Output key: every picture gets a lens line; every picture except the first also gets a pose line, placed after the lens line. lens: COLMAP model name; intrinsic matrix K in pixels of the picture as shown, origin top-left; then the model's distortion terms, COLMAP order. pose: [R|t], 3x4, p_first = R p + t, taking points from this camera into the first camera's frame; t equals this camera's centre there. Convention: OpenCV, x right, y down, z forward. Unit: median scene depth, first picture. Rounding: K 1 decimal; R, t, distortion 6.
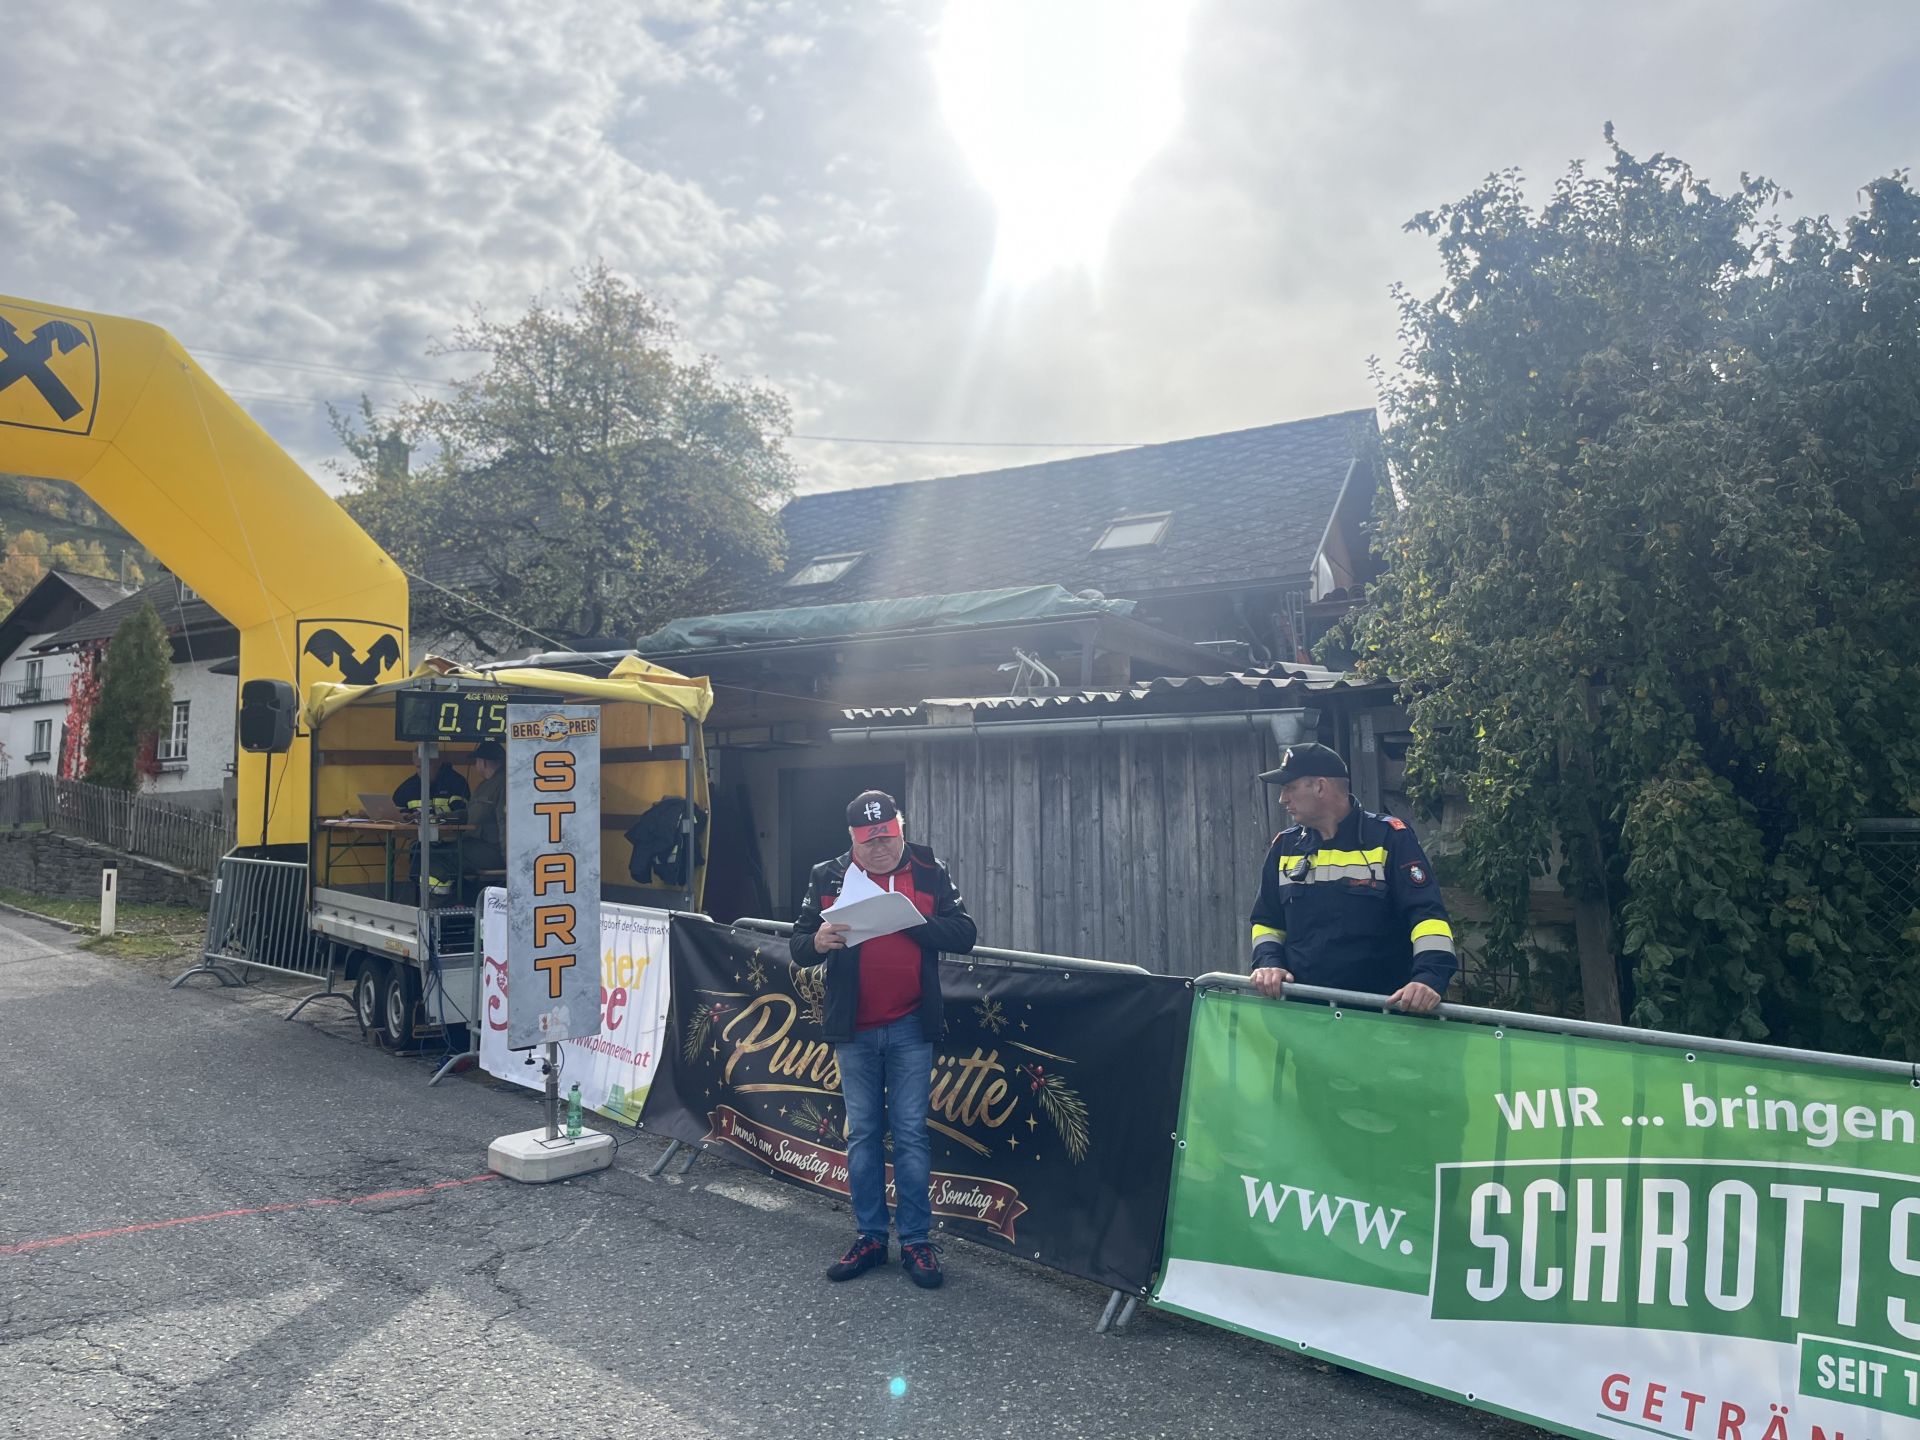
lens RADIAL K [[1441.5, 0, 981.8], [0, 1441.5, 720.6], [0, 0, 1]] dist [0.061490, -0.071602]
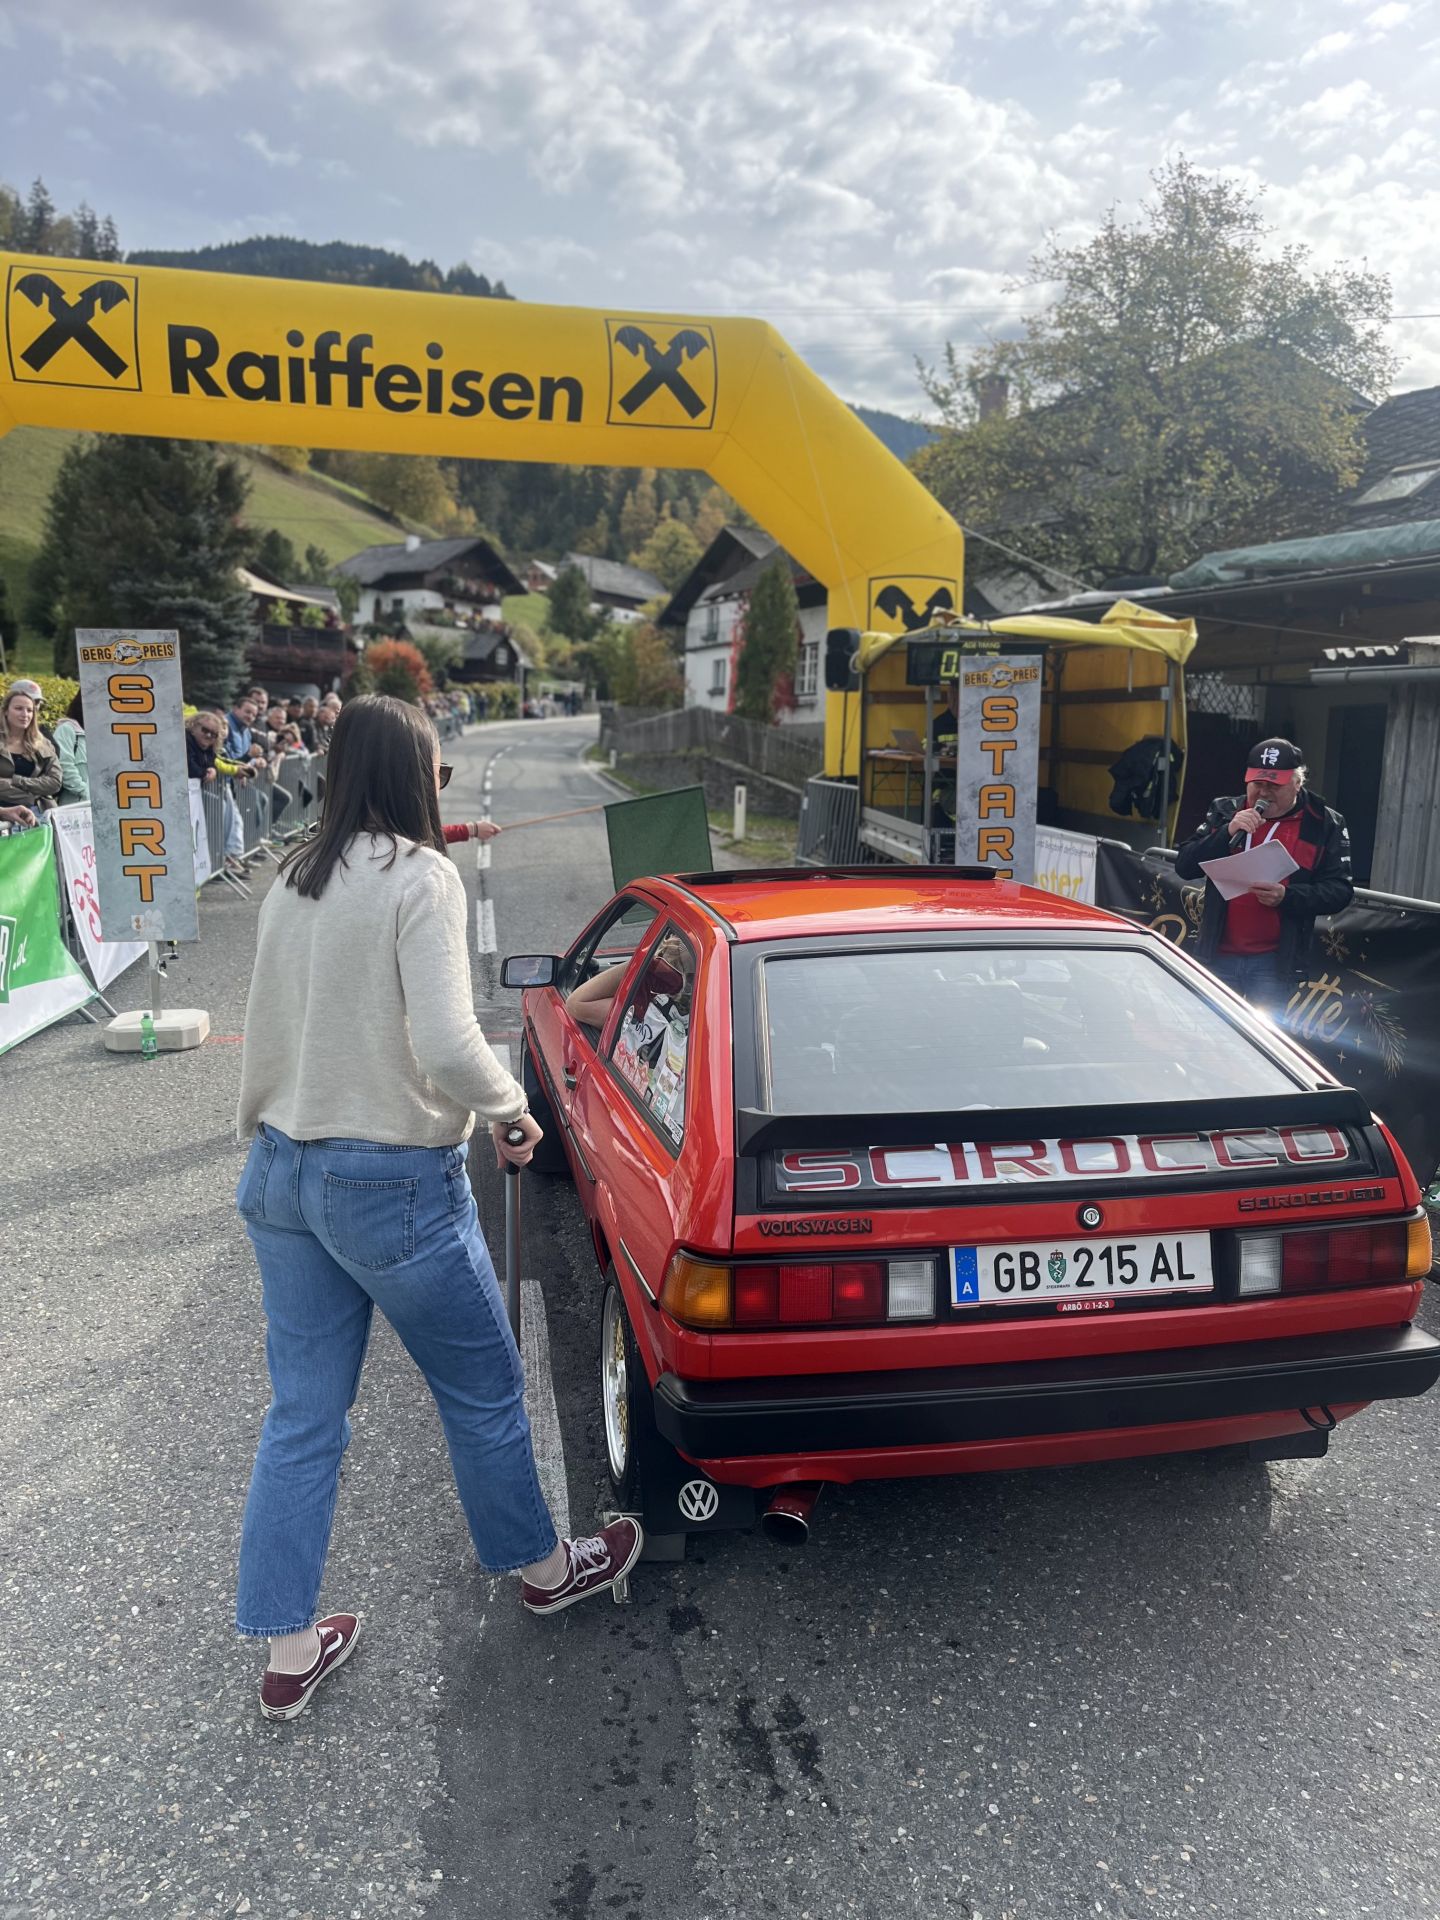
lens RADIAL K [[1456.6, 0, 725.1], [0, 1456.6, 977.2], [0, 0, 1]] dist [0.068564, -0.110937]
pose [[0.839252, 0.105371, -0.533435, 0.080950], [0.013194, 0.976808, 0.213709, -0.005991], [0.543583, -0.186394, 0.818398, -0.062777]]
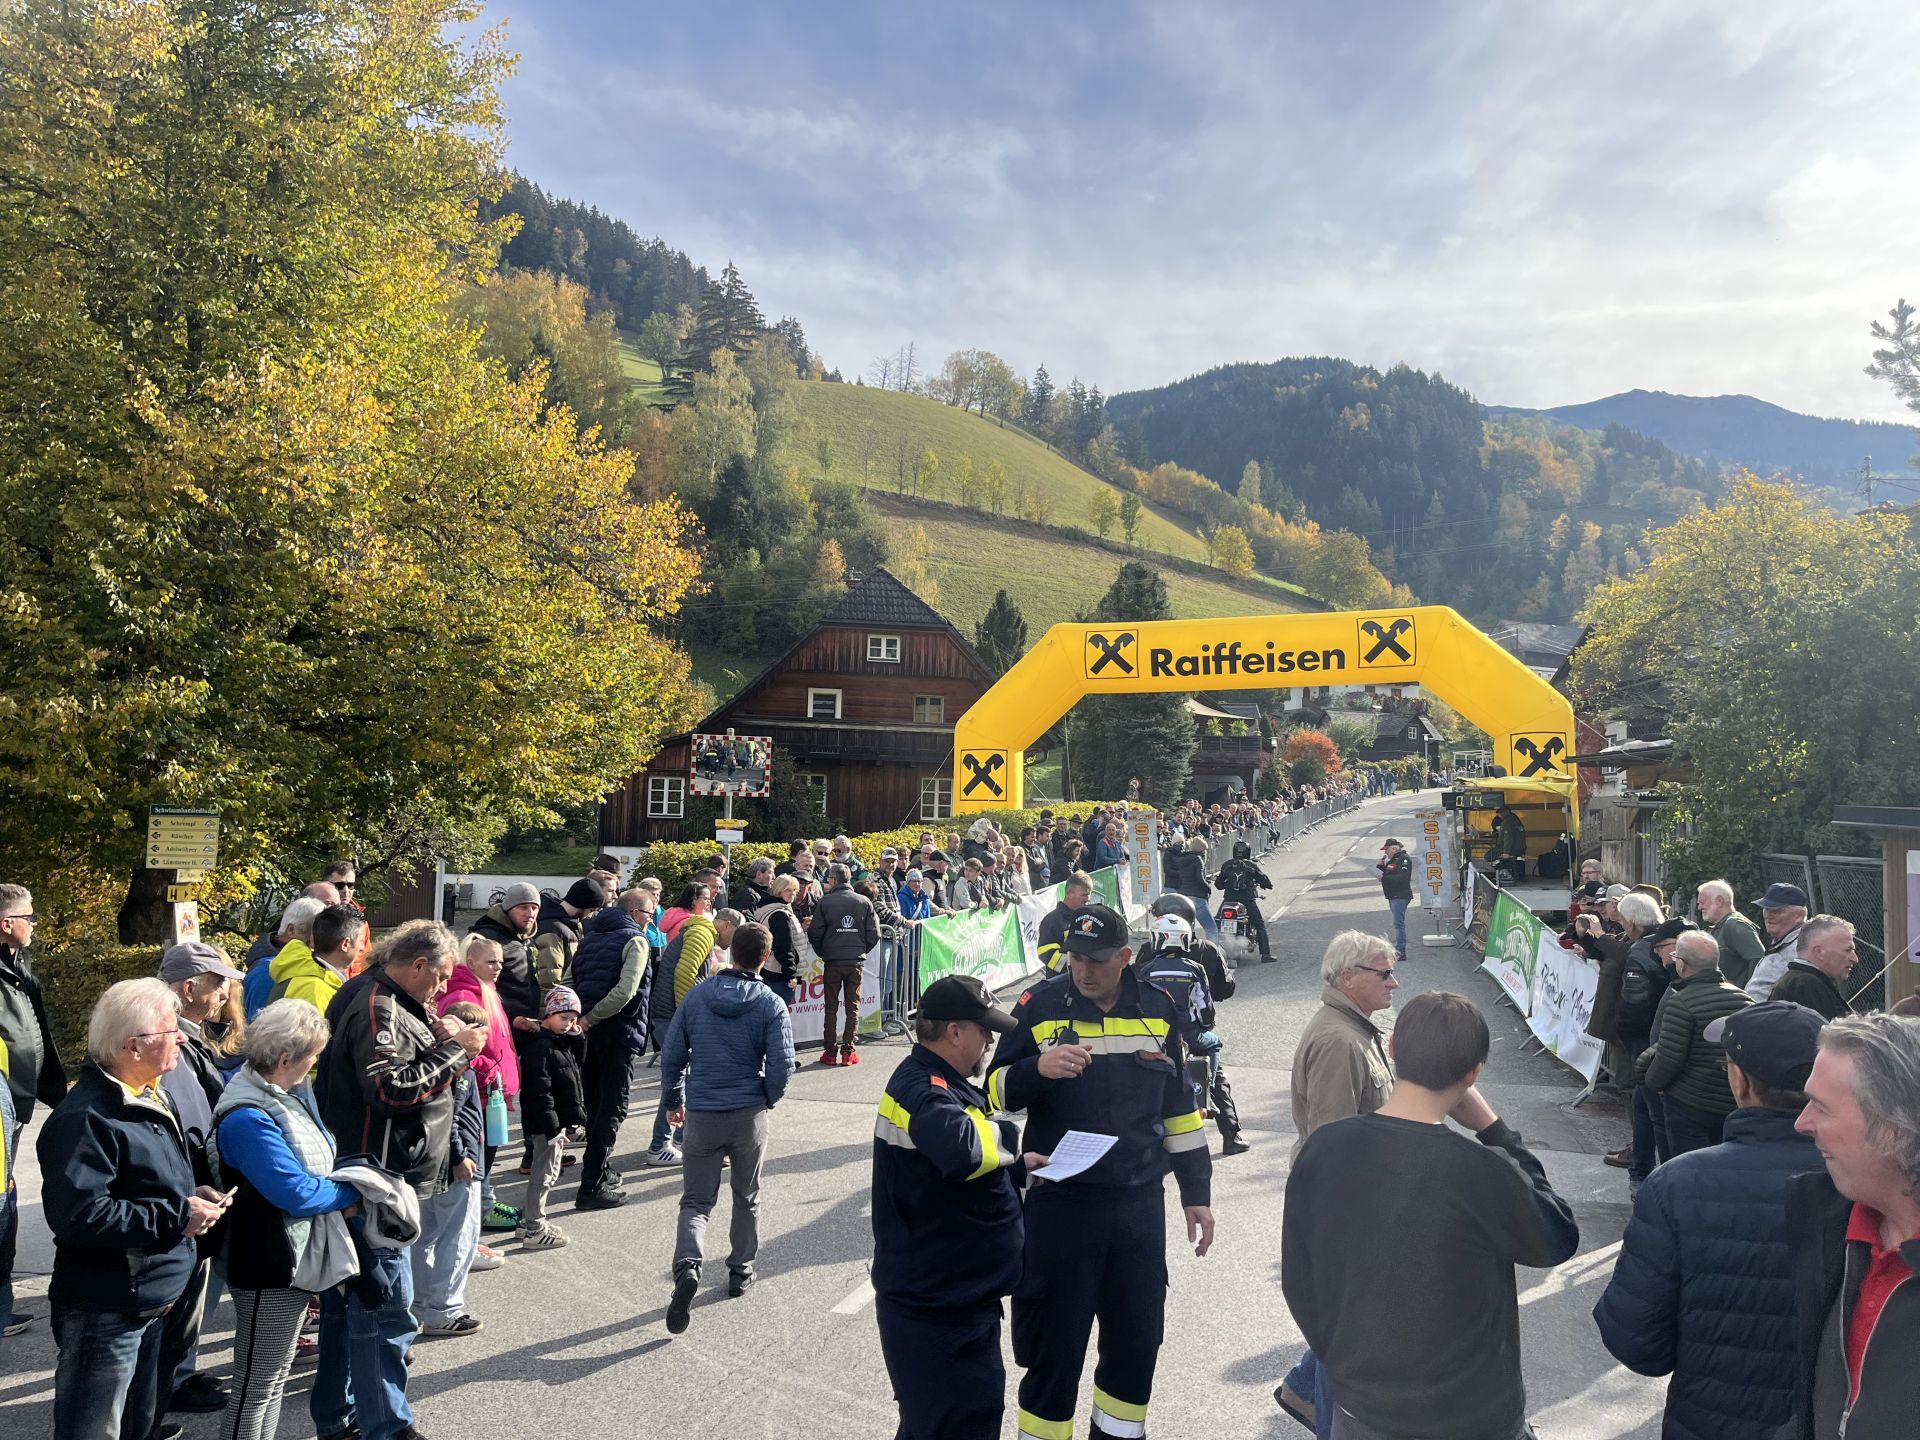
lens RADIAL K [[1455.9, 0, 951.7], [0, 1455.9, 730.0], [0, 0, 1]] dist [0.071897, -0.102144]
pose [[0.493842, -0.045356, -0.868368, 0.947653], [0.067328, 0.997635, -0.013818, -0.098096], [0.866941, -0.051641, 0.495727, -0.728970]]
